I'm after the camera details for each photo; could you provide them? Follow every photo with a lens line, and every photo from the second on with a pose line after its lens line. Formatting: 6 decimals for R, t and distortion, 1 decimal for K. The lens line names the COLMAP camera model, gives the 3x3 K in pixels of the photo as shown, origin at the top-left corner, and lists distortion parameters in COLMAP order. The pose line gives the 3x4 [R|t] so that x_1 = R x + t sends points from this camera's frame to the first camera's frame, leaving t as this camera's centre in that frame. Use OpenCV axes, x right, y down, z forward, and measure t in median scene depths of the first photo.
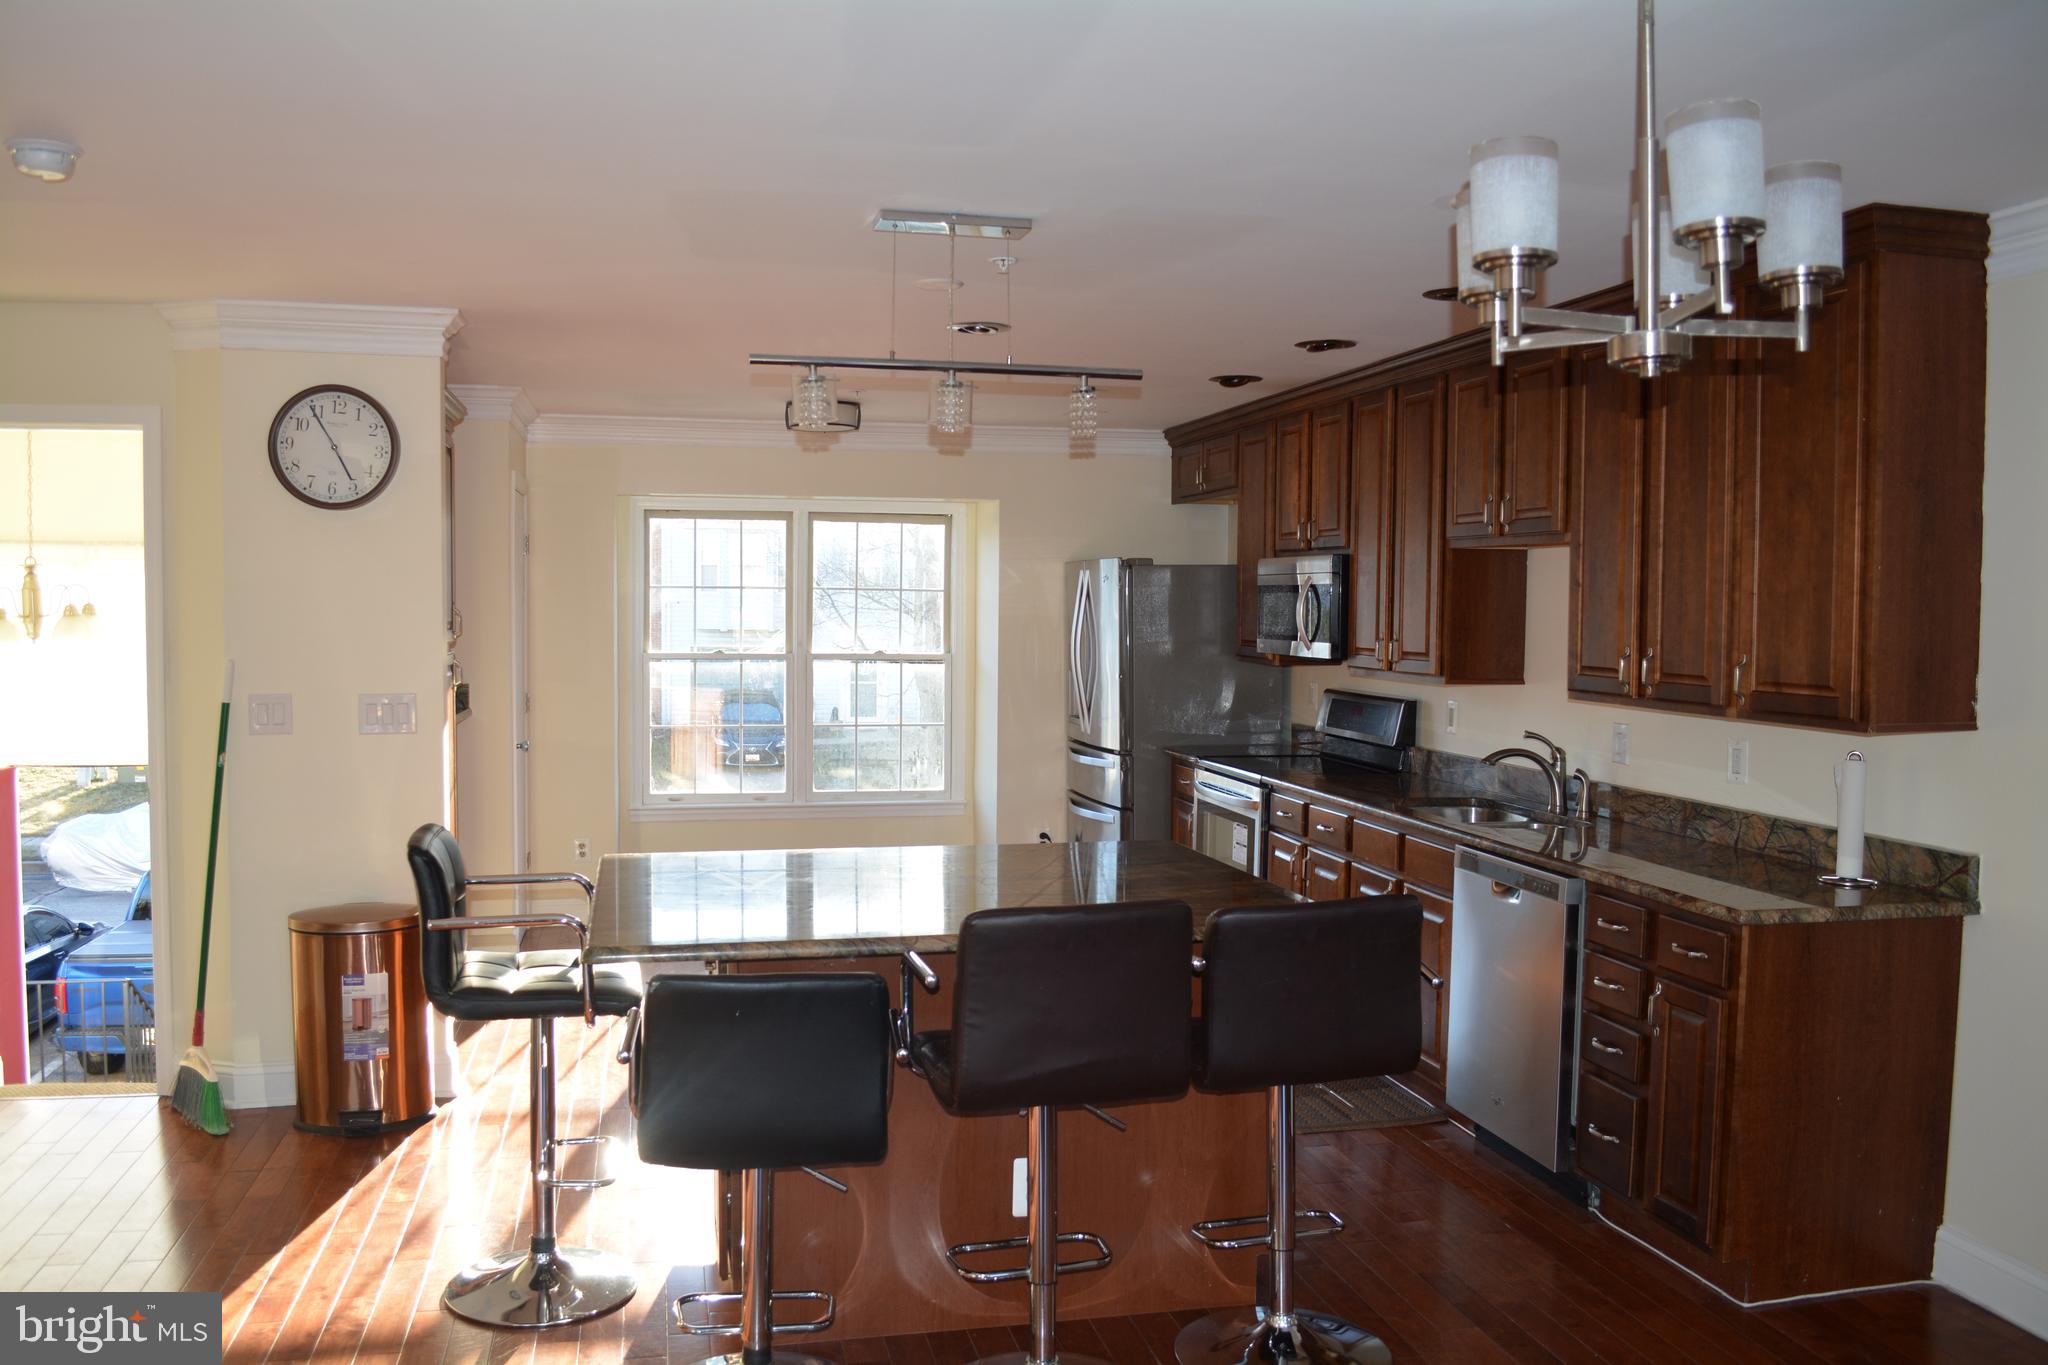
lens RADIAL K [[1621.2, 0, 1014.6], [0, 1621.2, 688.3], [0, 0, 1]] dist [-0.079148, 0.003596]
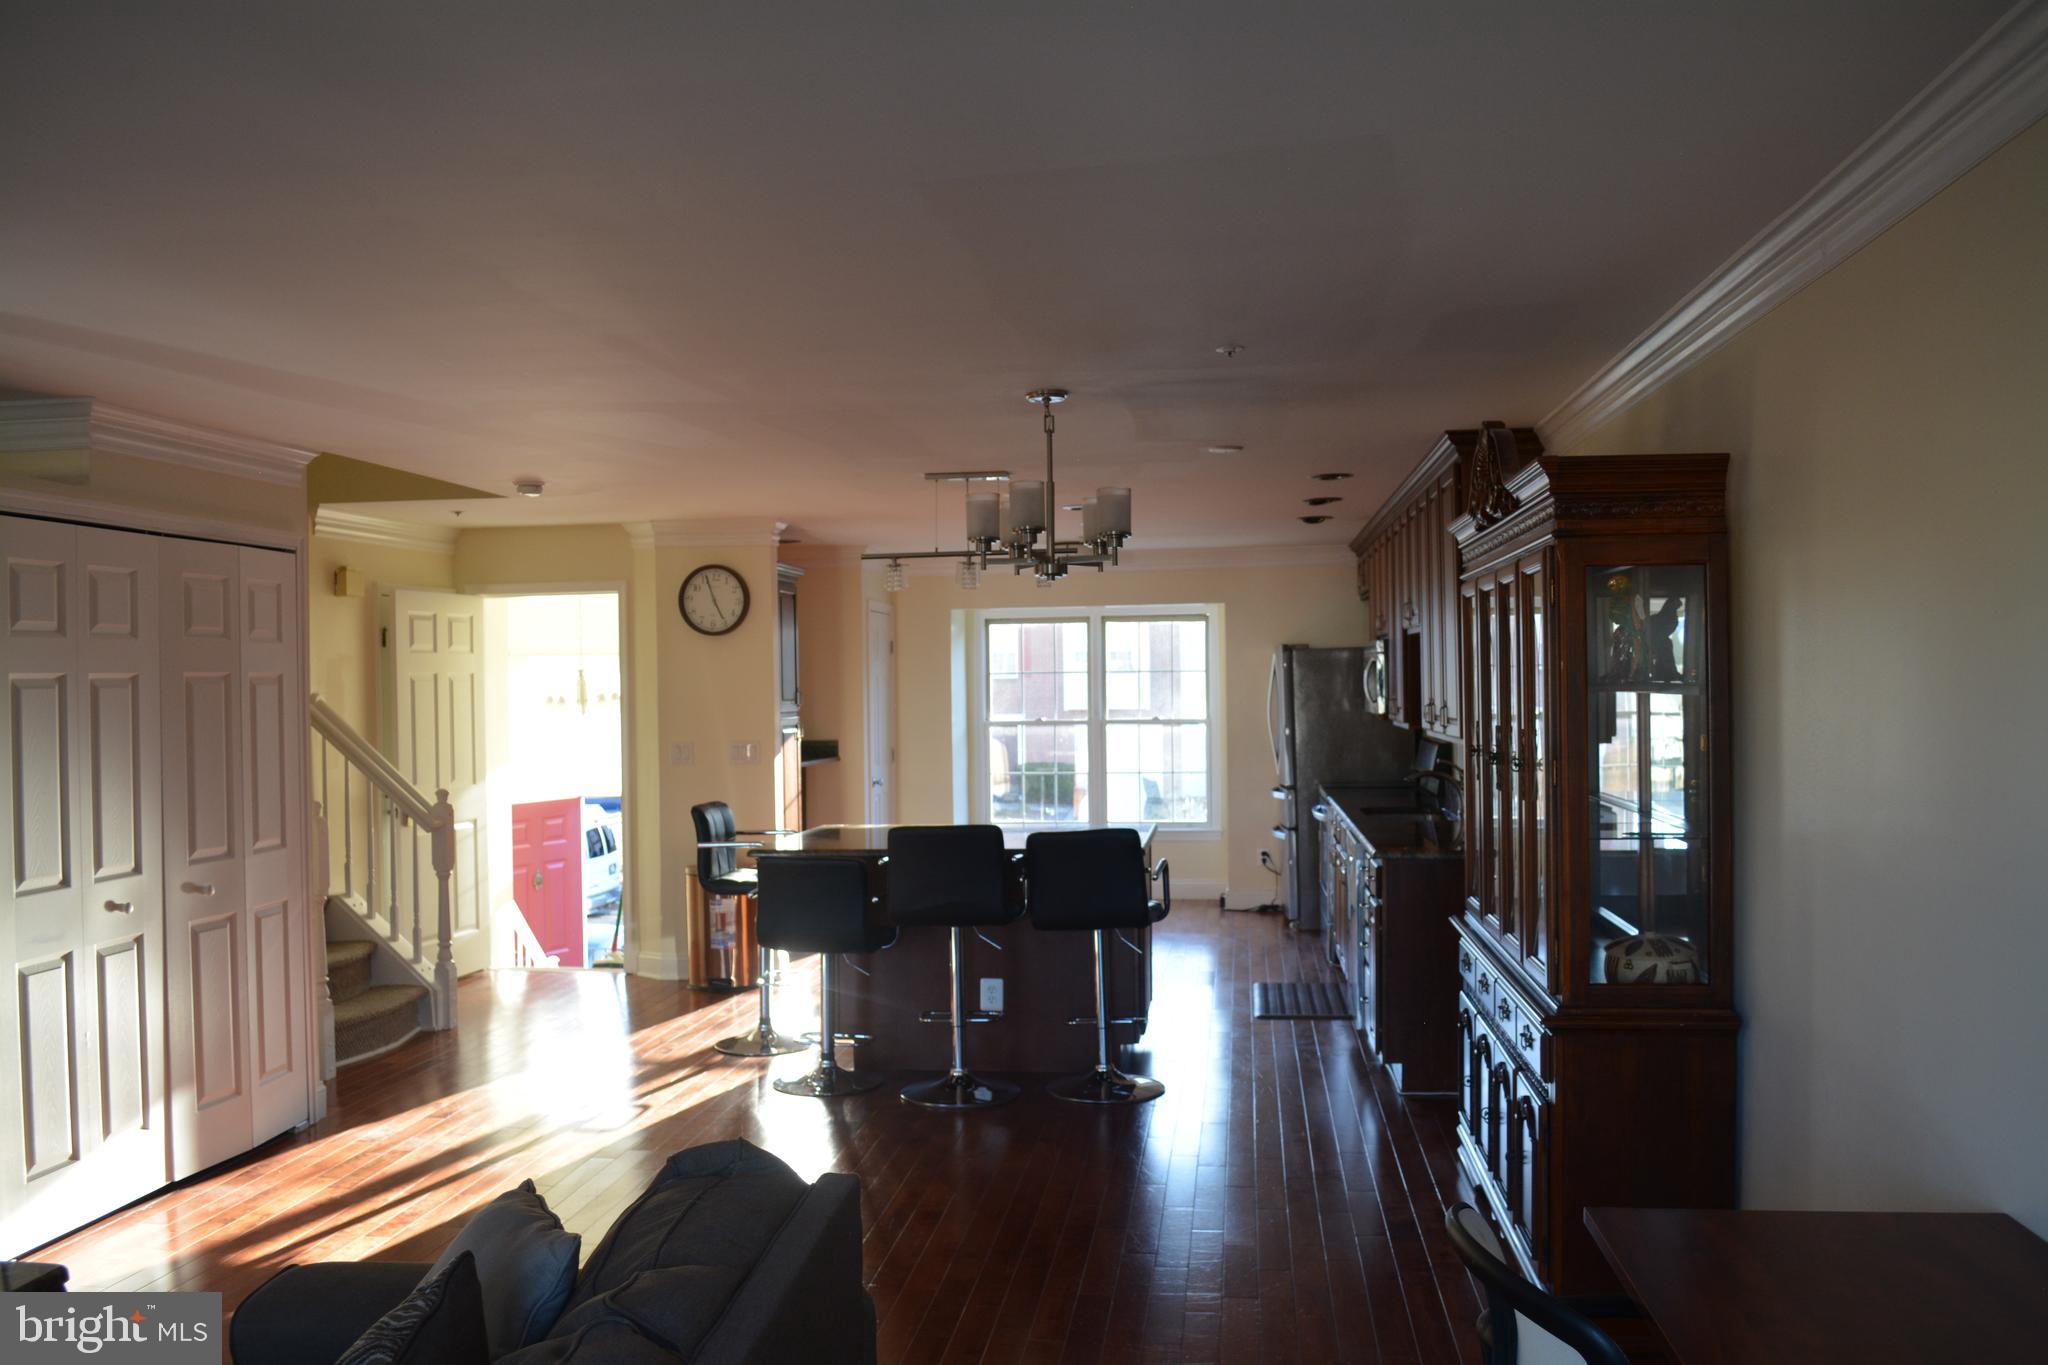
lens RADIAL K [[1621.2, 0, 1014.6], [0, 1621.2, 688.3], [0, 0, 1]] dist [-0.079148, 0.003596]
pose [[0.935884, -0.023054, -0.351554, 0.395339], [0.005482, 0.998689, -0.050898, 0.029753], [0.352267, 0.045708, 0.934783, -0.422439]]
